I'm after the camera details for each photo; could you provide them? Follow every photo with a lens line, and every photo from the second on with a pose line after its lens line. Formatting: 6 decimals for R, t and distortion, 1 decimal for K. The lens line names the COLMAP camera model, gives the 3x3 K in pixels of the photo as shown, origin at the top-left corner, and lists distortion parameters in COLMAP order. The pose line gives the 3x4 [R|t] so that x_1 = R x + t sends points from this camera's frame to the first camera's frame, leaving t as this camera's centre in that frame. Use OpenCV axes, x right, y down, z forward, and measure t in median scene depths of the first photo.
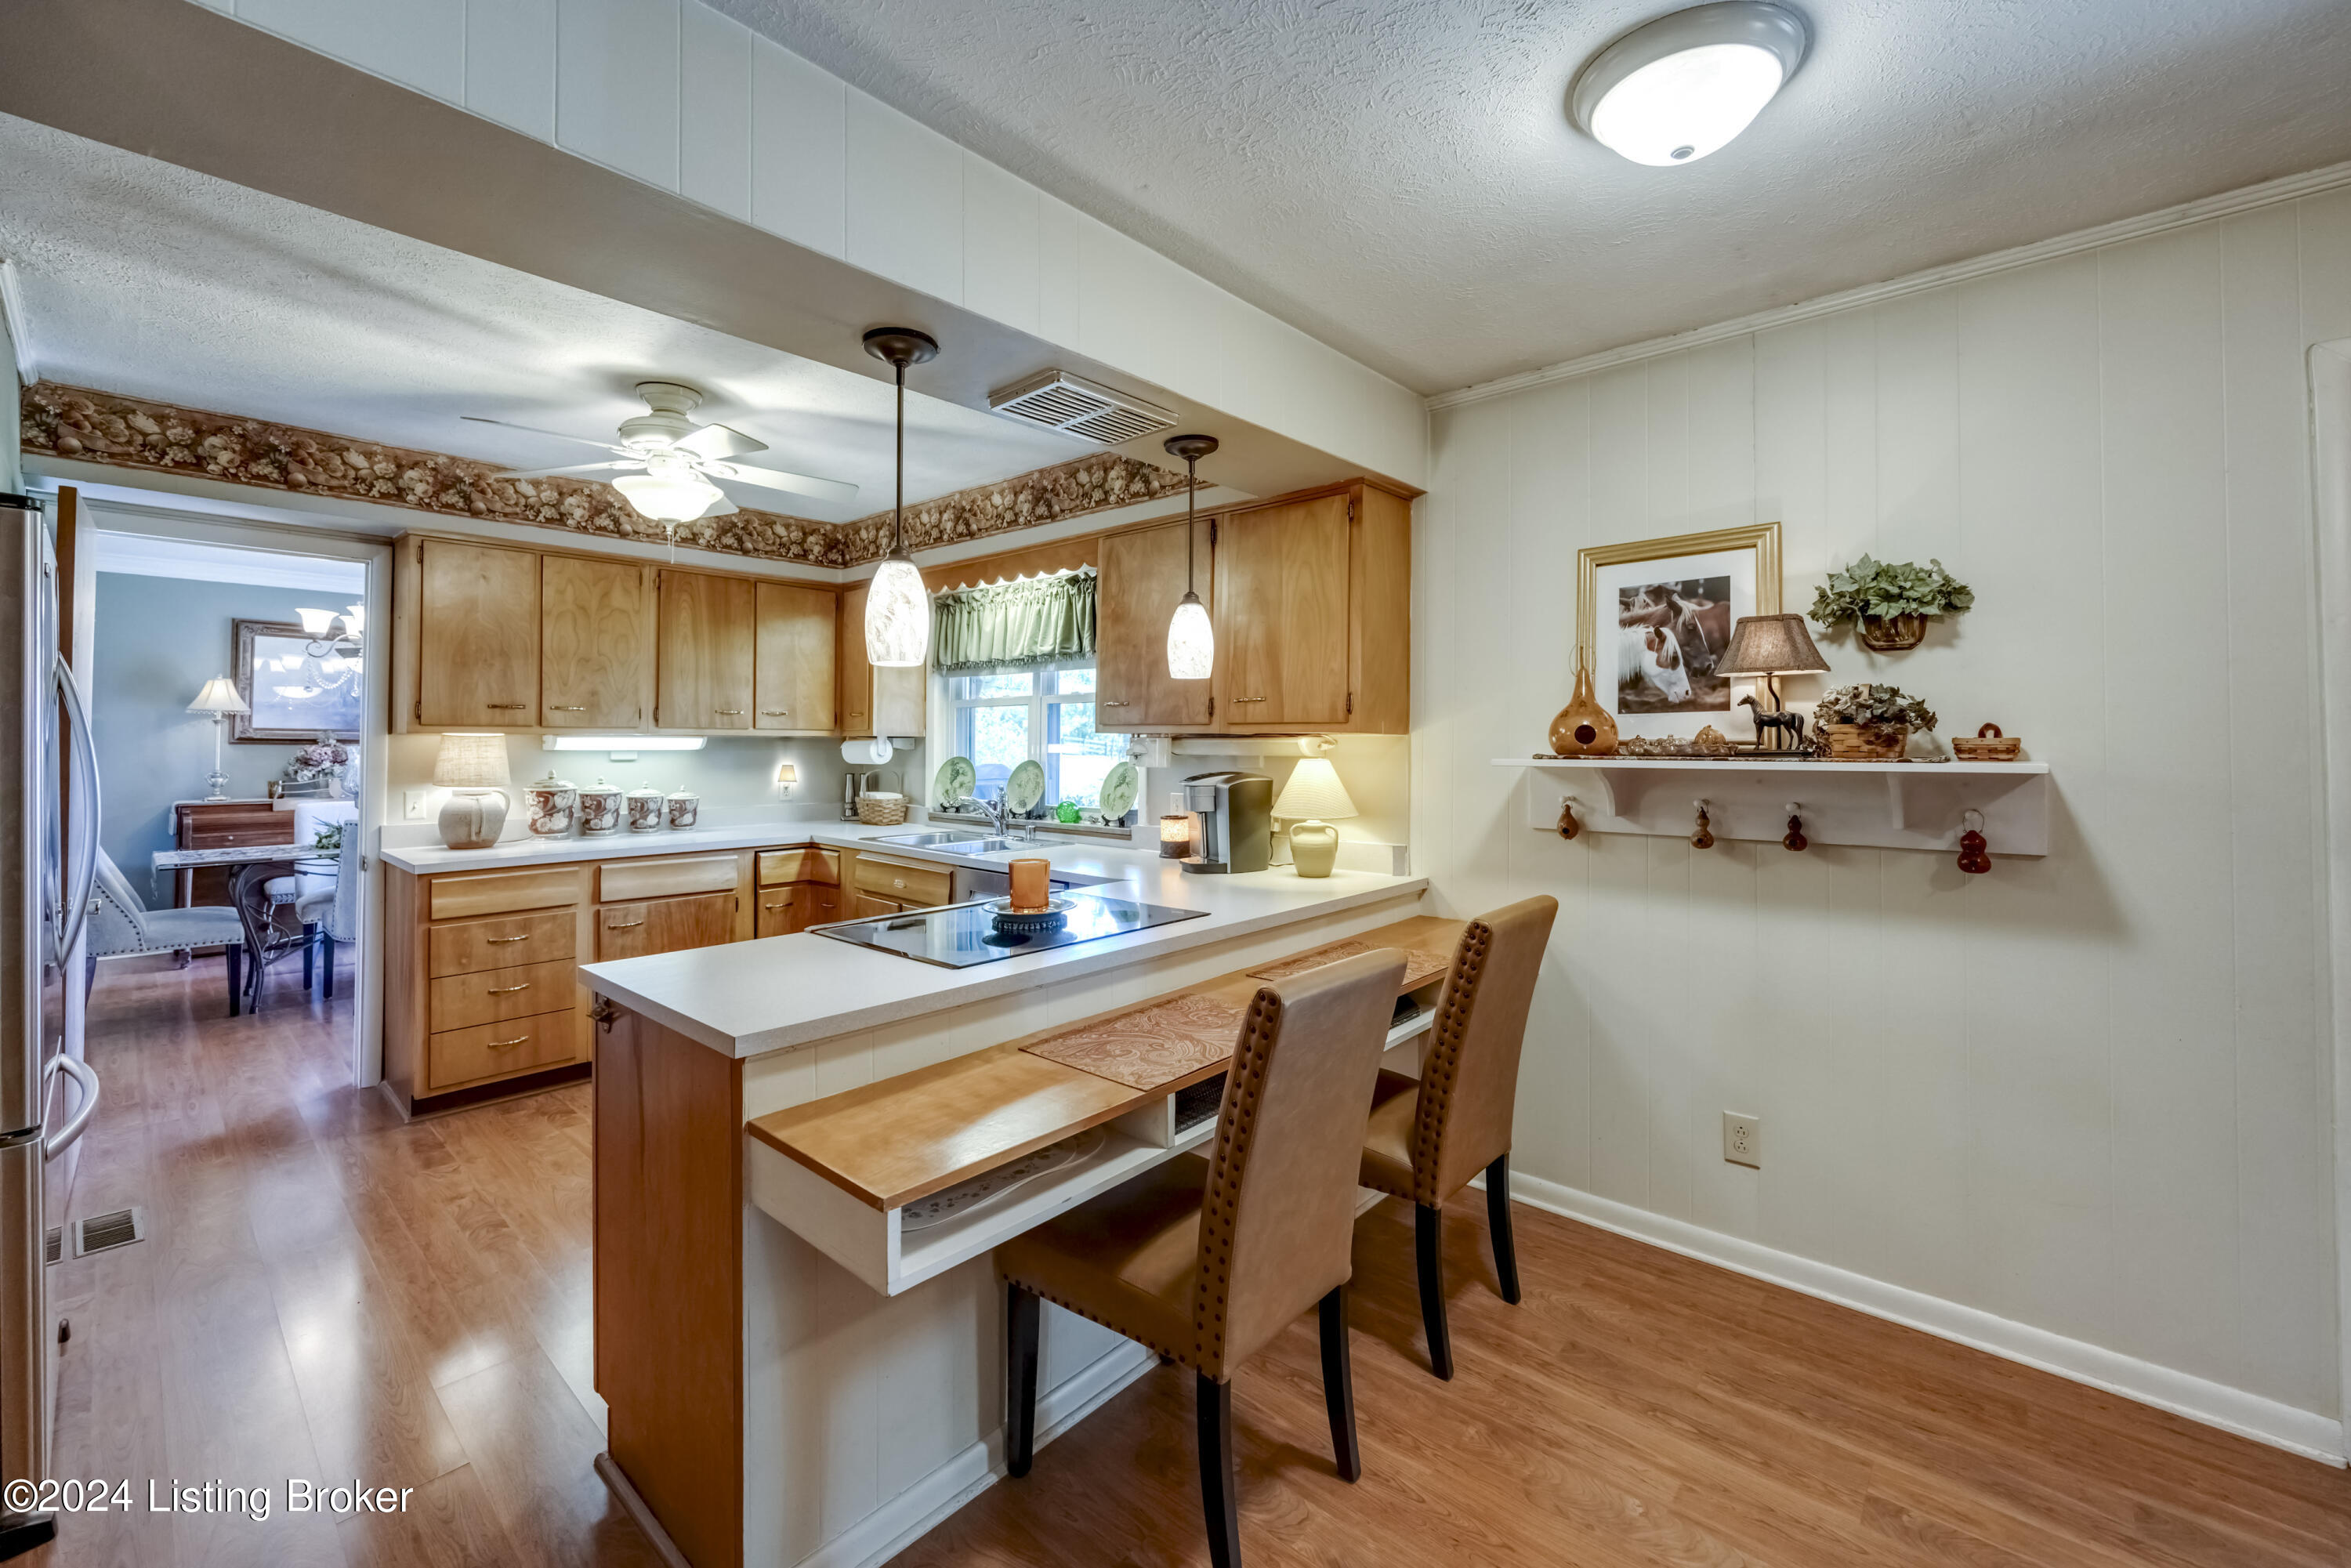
lens RADIAL K [[955.4, 0, 1166.1], [0, 955.4, 736.7], [0, 0, 1]] dist [-0.015499, 0.002489]
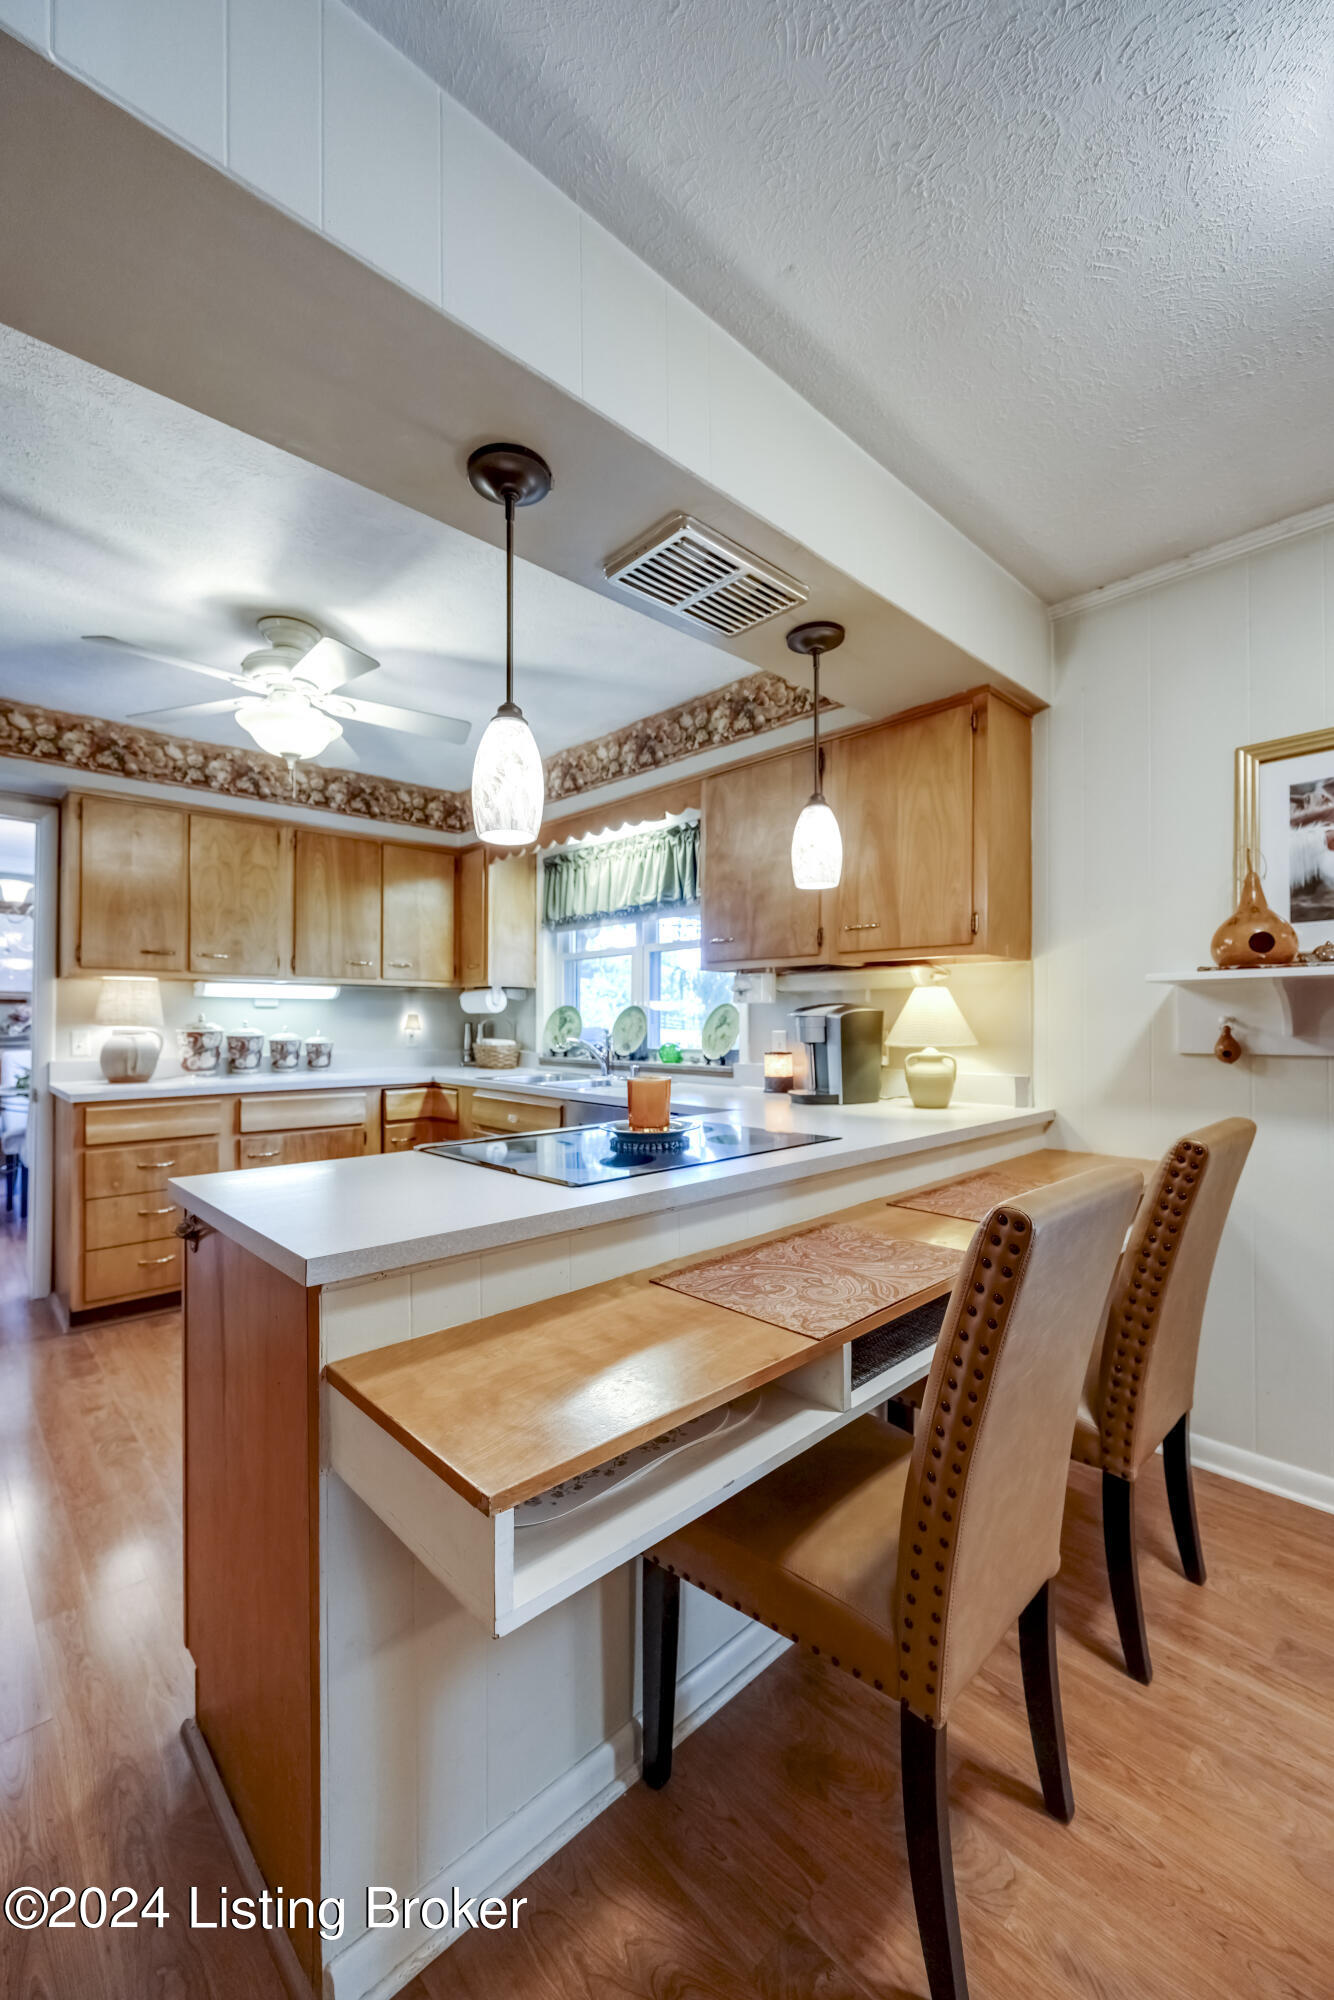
lens RADIAL K [[812.8, 0, 659.8], [0, 812.8, 1011.4], [0, 0, 1]] dist [-0.015499, 0.002489]
pose [[0.995618, -0.005445, -0.093352, -0.047654], [0.005215, 0.999983, -0.002708, 0.055708], [0.093365, 0.002209, 0.995629, 0.175201]]
